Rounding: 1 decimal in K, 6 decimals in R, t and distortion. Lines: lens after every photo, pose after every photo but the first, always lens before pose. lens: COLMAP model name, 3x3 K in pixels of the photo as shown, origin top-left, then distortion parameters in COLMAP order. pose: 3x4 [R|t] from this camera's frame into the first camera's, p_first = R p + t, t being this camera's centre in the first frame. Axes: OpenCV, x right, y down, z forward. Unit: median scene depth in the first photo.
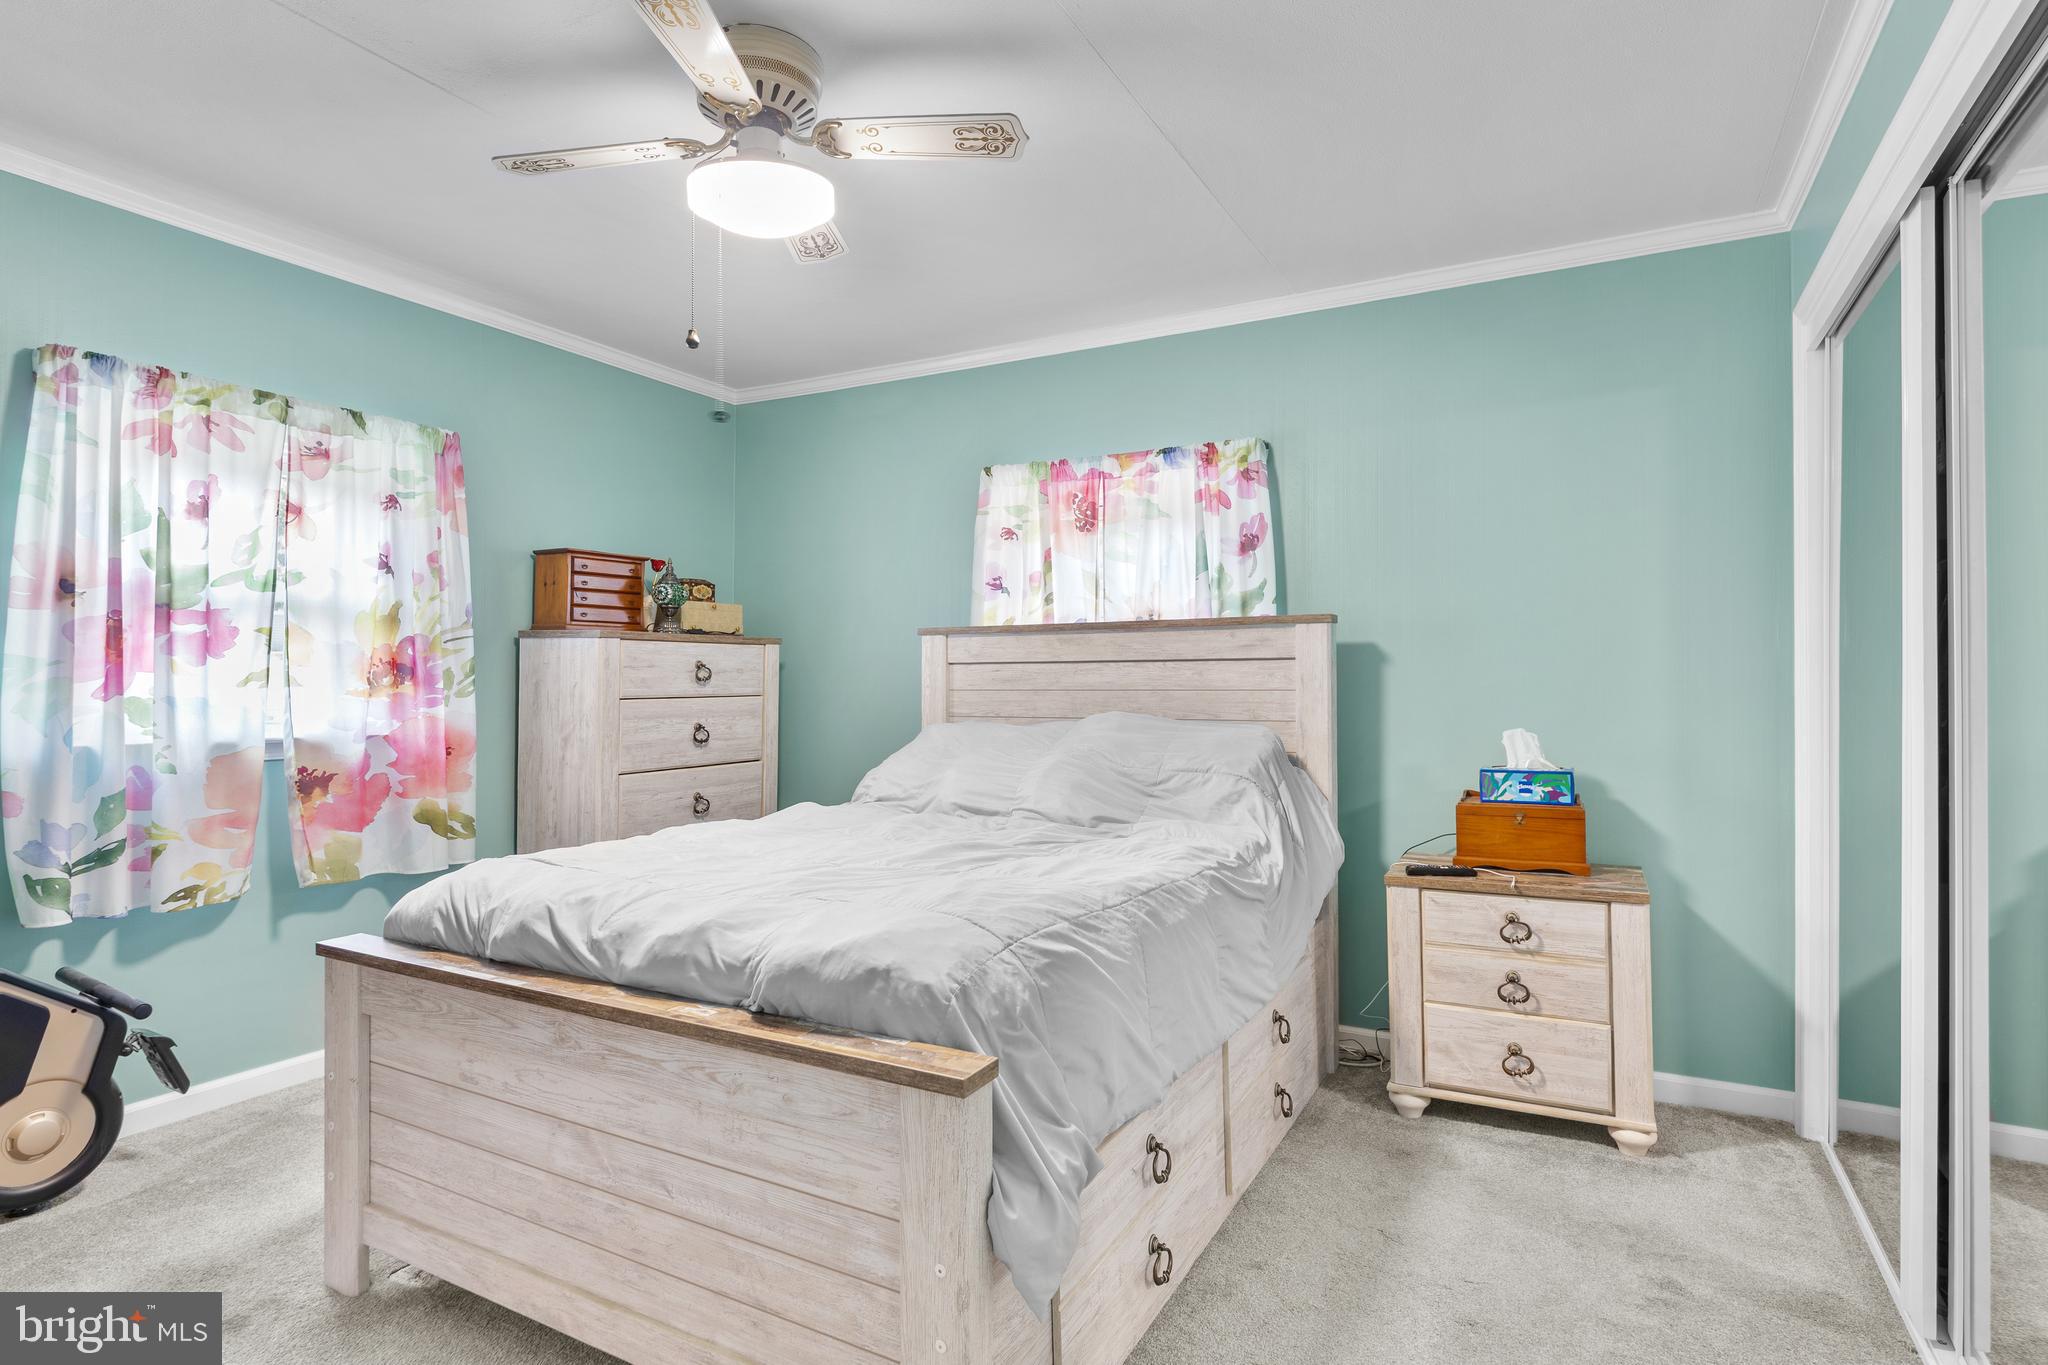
lens RADIAL K [[1051.6, 0, 1024.0], [0, 1051.6, 682.5], [0, 0, 1]] dist [-0.002496, 0.000139]
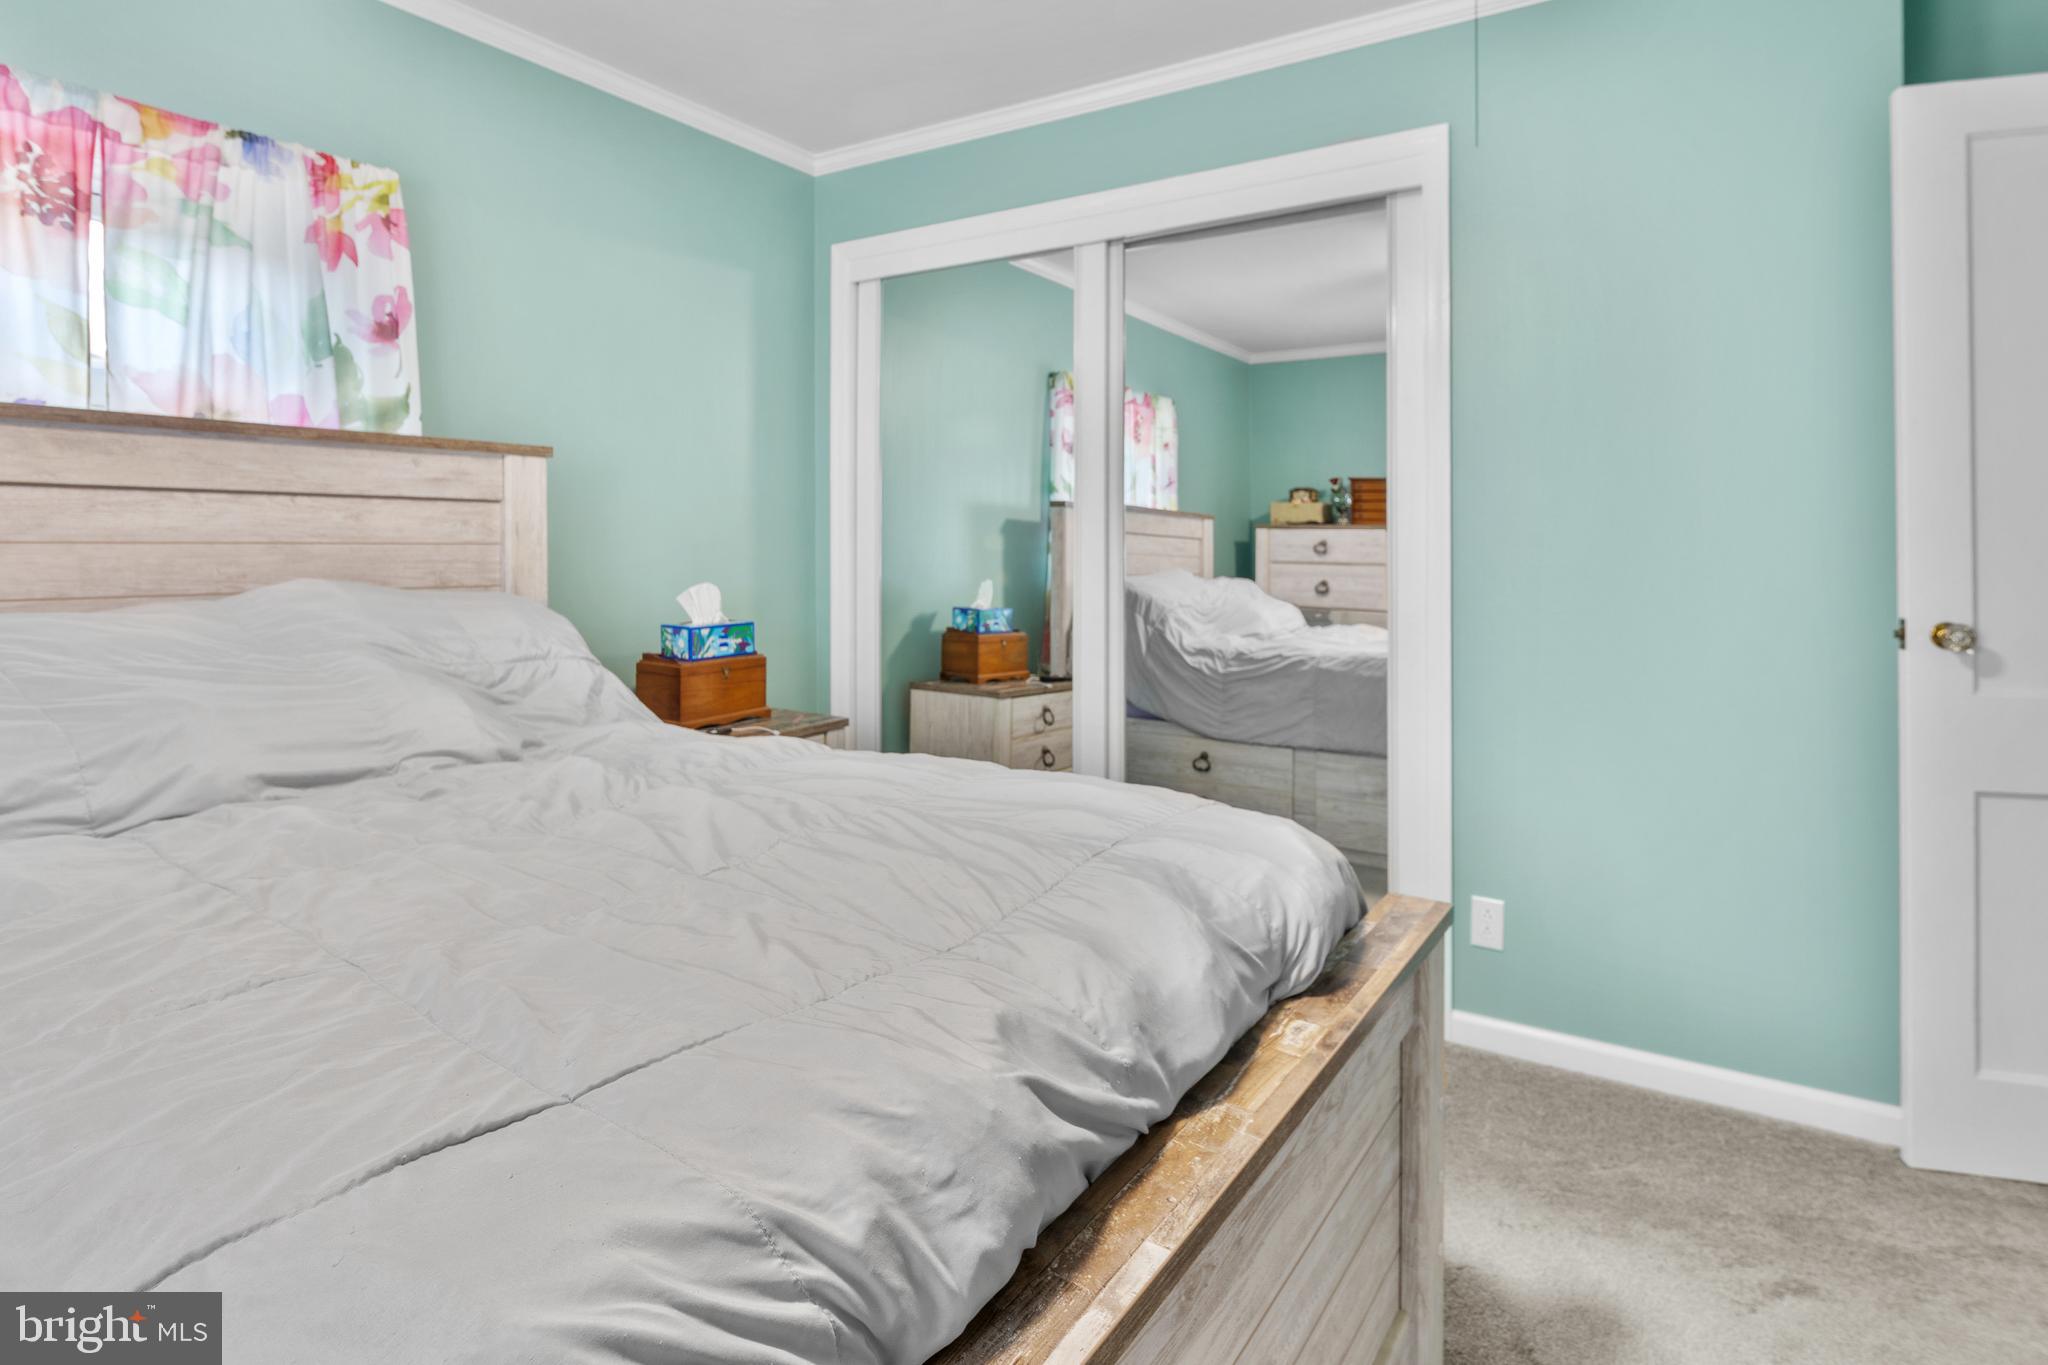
lens RADIAL K [[1138.0, 0, 1029.4], [0, 1138.0, 539.4], [0, 0, 1]] dist [-0.000814, -0.000010]
pose [[0.053956, 0.007423, 0.998516, -0.492422], [-0.004214, 0.999965, -0.007206, 0.008096], [-0.998534, -0.003819, 0.053985, 0.546707]]
